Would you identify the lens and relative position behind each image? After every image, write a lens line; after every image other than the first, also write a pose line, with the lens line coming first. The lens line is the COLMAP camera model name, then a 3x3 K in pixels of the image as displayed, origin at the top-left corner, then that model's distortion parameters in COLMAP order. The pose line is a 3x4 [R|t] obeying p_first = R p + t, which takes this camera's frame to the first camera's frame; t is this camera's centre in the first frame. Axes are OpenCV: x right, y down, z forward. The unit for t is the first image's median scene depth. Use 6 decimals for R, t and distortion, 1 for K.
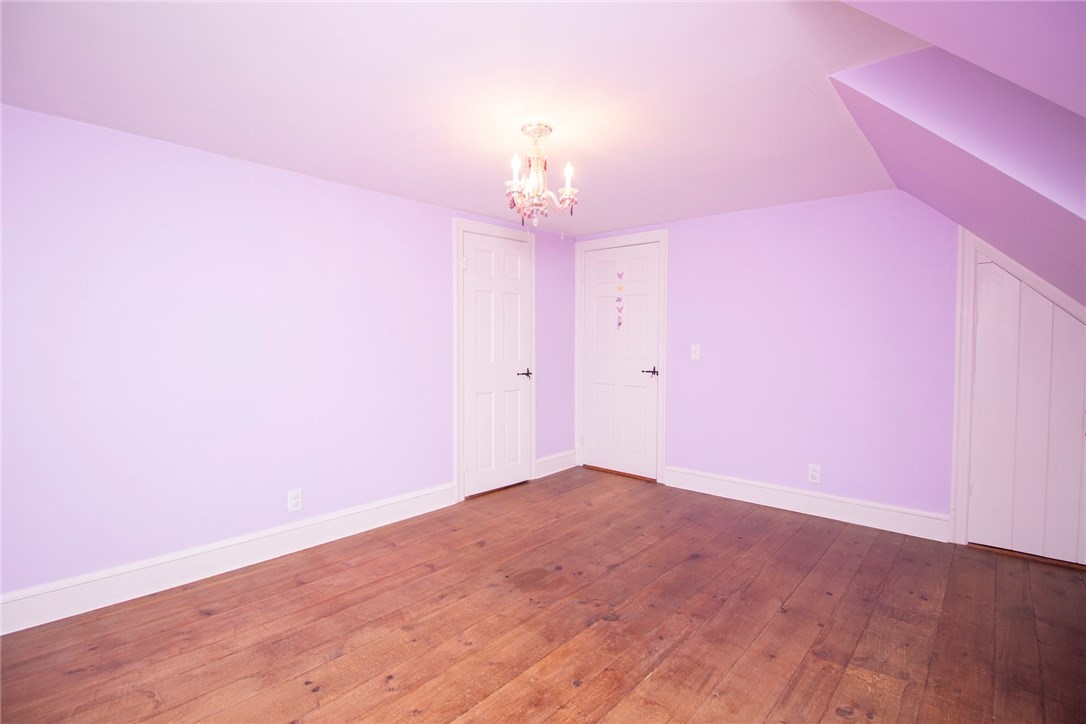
lens RADIAL K [[509.8, 0, 543.2], [0, 509.8, 360.0], [0, 0, 1]] dist [-0.010507, -0.000410]
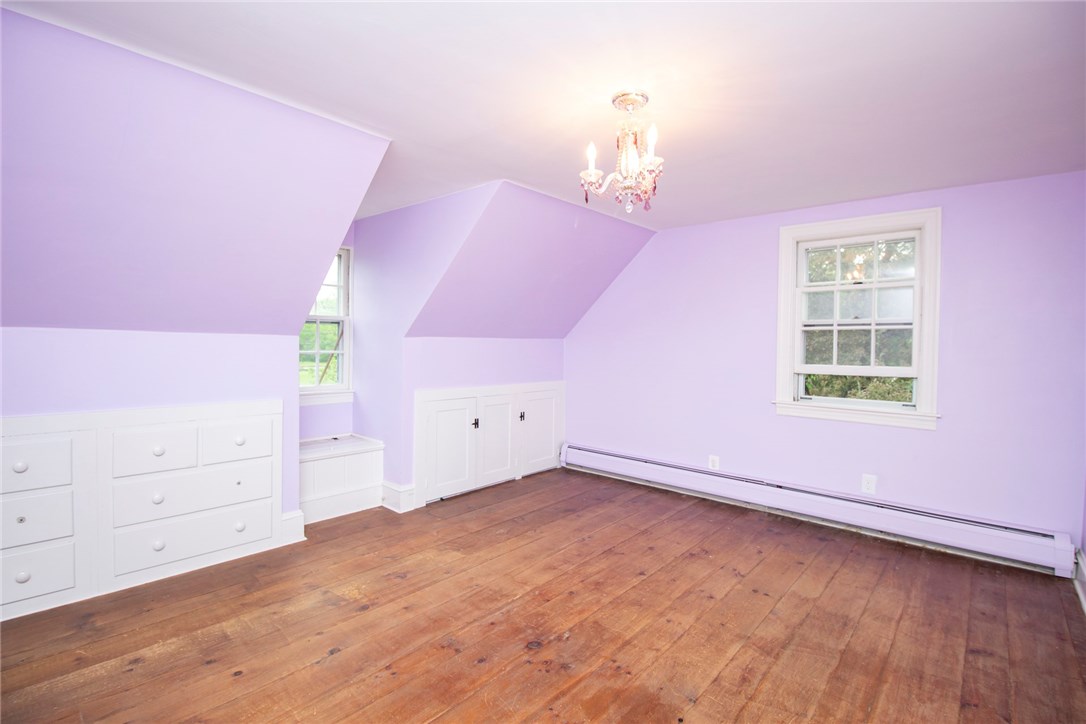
lens RADIAL K [[509.8, 0, 543.1], [0, 509.8, 358.5], [0, 0, 1]] dist [-0.010507, -0.000410]
pose [[-0.999821, -0.017521, -0.007184, 0.139284], [-0.018027, 0.996818, 0.077647, -0.085162], [0.005801, 0.077763, -0.996955, 1.964153]]
